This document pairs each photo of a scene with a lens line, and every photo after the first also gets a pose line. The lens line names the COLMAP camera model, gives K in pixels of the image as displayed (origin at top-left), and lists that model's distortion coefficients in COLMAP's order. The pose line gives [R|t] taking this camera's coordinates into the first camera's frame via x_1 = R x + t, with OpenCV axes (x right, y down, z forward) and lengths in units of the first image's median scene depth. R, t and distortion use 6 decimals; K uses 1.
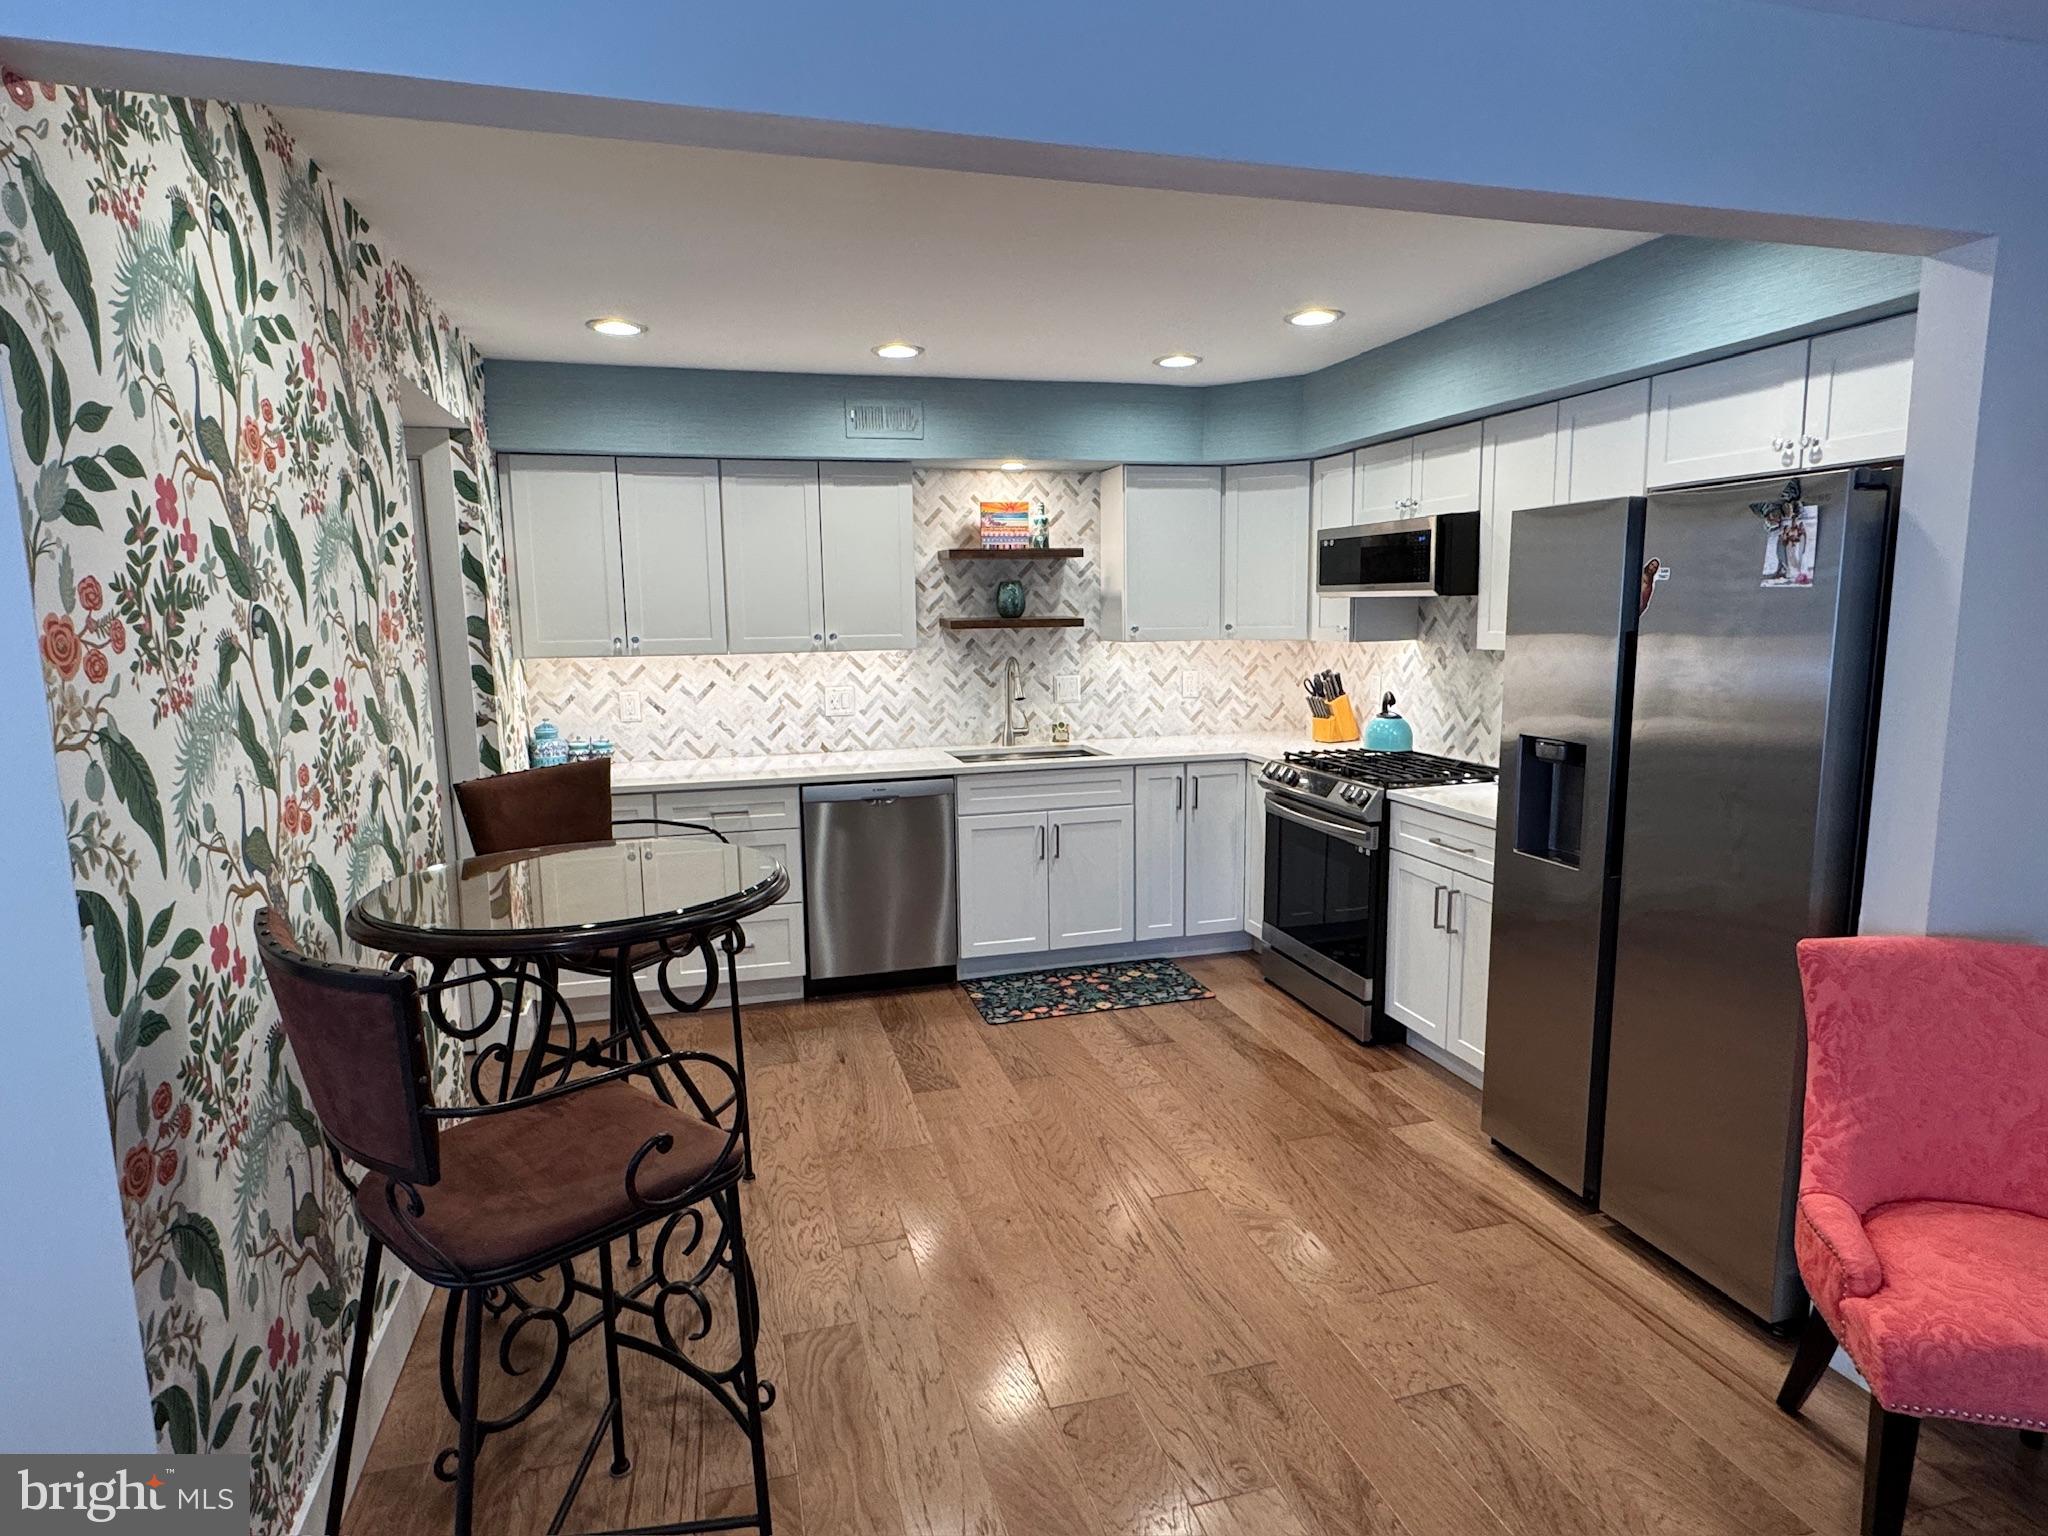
lens RADIAL K [[1120.6, 0, 1016.3], [0, 1120.6, 774.5], [0, 0, 1]] dist [-0.002287, -0.000079]
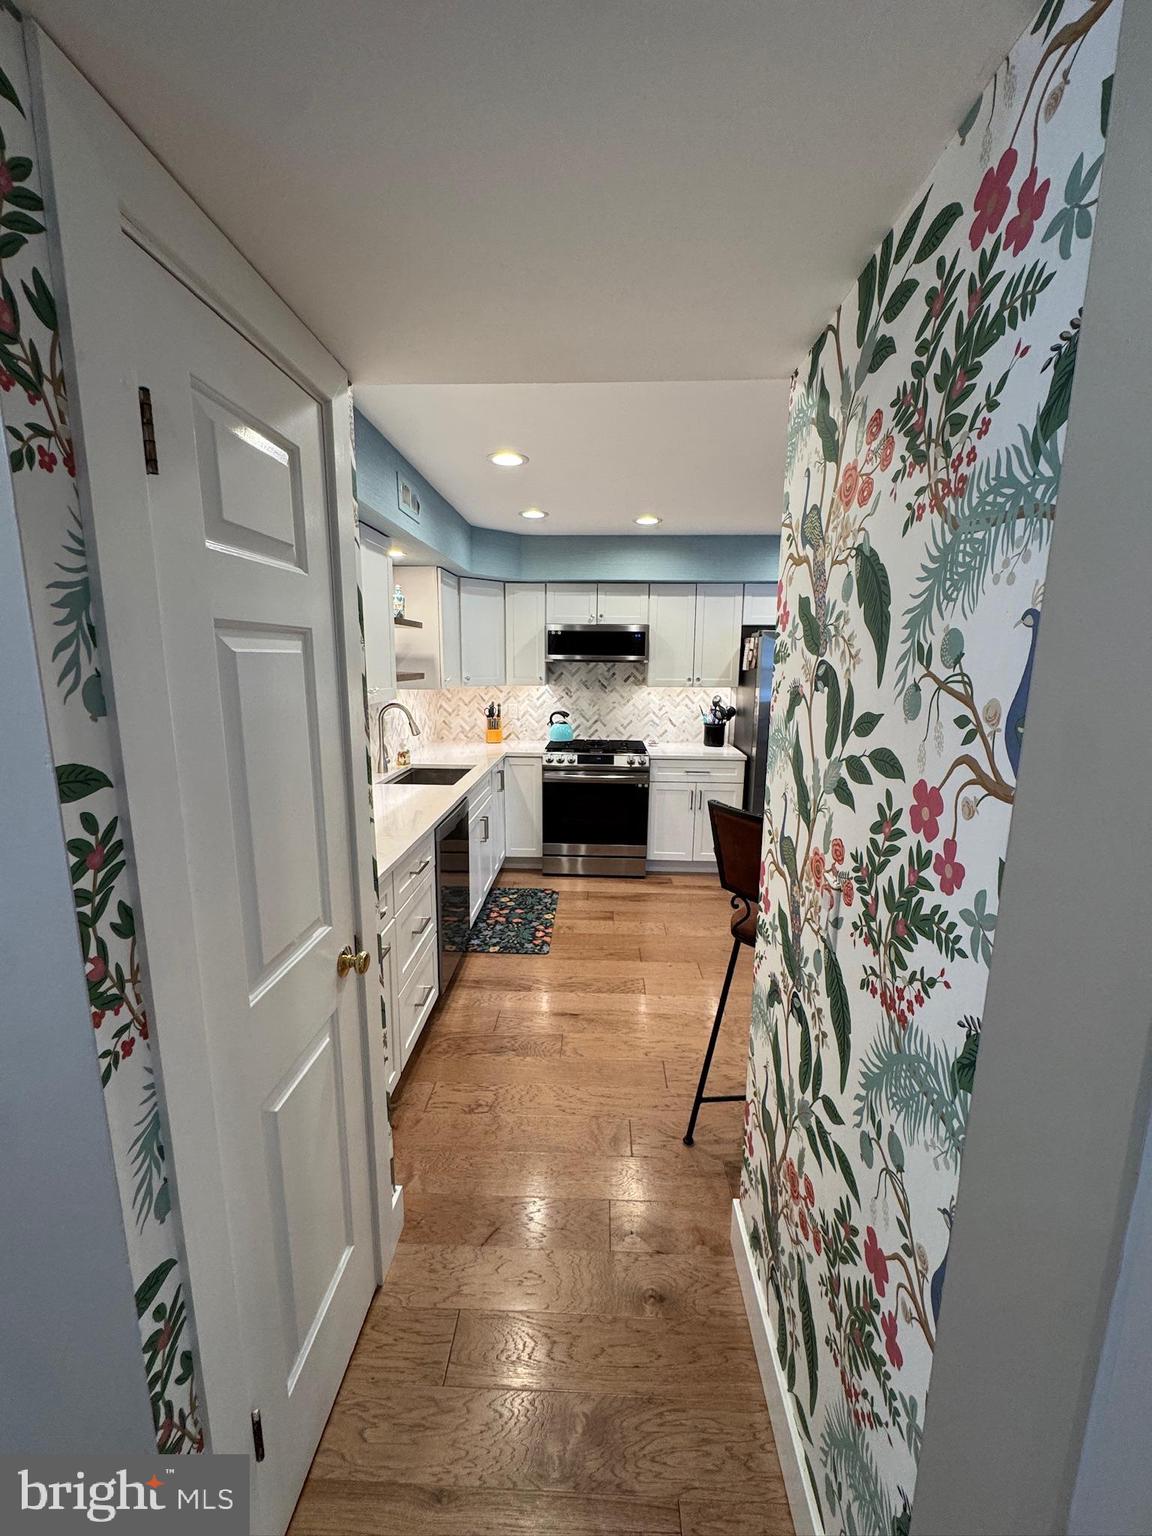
lens RADIAL K [[608.9, 0, 573.4], [0, 608.9, 766.6], [0, 0, 1]] dist [-0.002336, -0.000363]
pose [[0.305983, -0.144346, 0.941030, -0.659224], [0.129781, 0.985536, 0.108974, -0.089010], [-0.943149, 0.088784, 0.320291, 0.636141]]
